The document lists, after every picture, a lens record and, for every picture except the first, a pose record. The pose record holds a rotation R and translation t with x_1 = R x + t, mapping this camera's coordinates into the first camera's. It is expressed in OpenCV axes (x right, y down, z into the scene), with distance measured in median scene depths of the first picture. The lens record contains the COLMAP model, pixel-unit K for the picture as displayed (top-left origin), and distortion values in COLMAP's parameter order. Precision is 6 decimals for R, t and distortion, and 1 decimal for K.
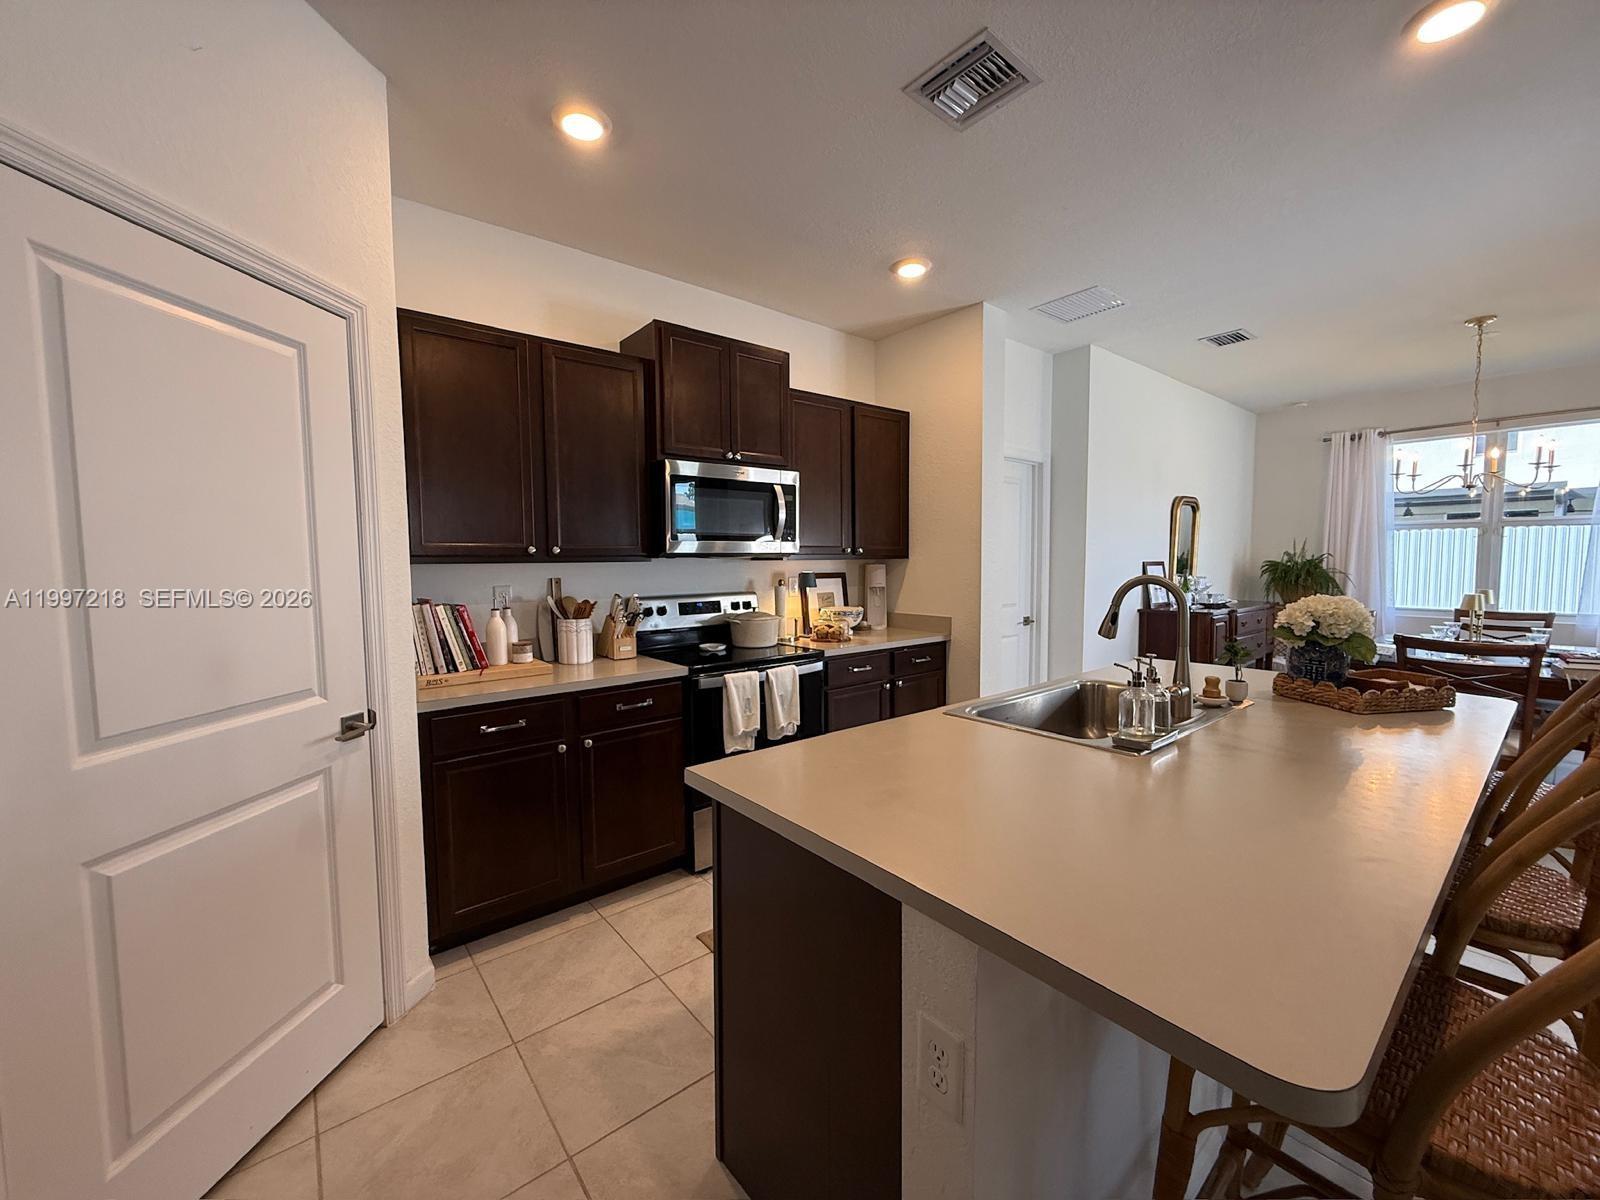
lens RADIAL K [[642.8, 0, 800.4], [0, 642.8, 599.1], [0, 0, 1]] dist [0.000507, 0.001242]
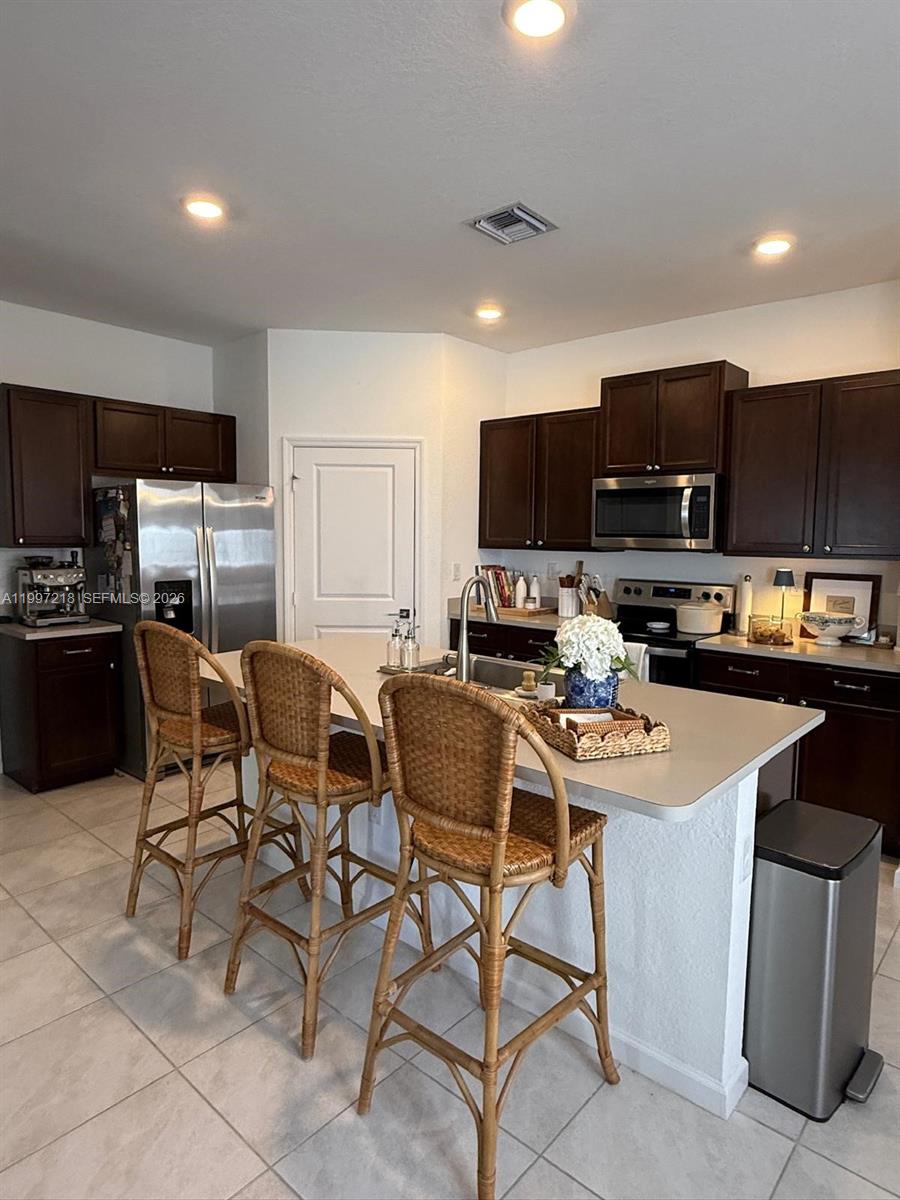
lens RADIAL K [[696.7, 0, 451.5], [0, 696.7, 596.3], [0, 0, 1]] dist [-0.029117, -0.000847]
pose [[0.163452, 0.098350, -0.981637, 1.481653], [-0.072892, 0.993503, 0.087402, -0.089413], [0.983855, 0.057267, 0.169559, 0.544727]]
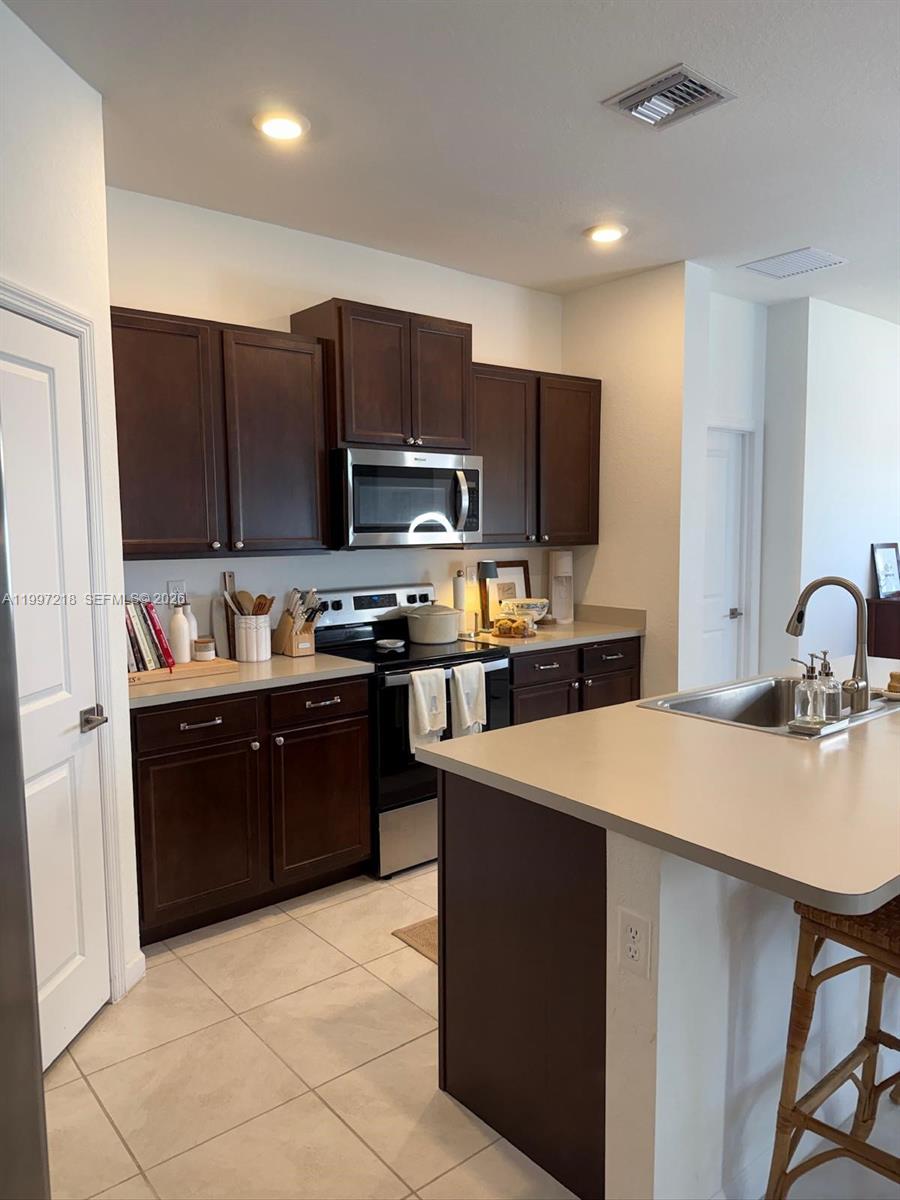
lens RADIAL K [[856.1, 0, 451.4], [0, 856.1, 597.7], [0, 0, 1]] dist [0.050072, -0.037865]
pose [[0.999986, -0.002006, 0.004805, -0.073798], [0.001898, 0.999748, 0.022364, -0.027591], [-0.004849, -0.022355, 0.999738, -0.336029]]
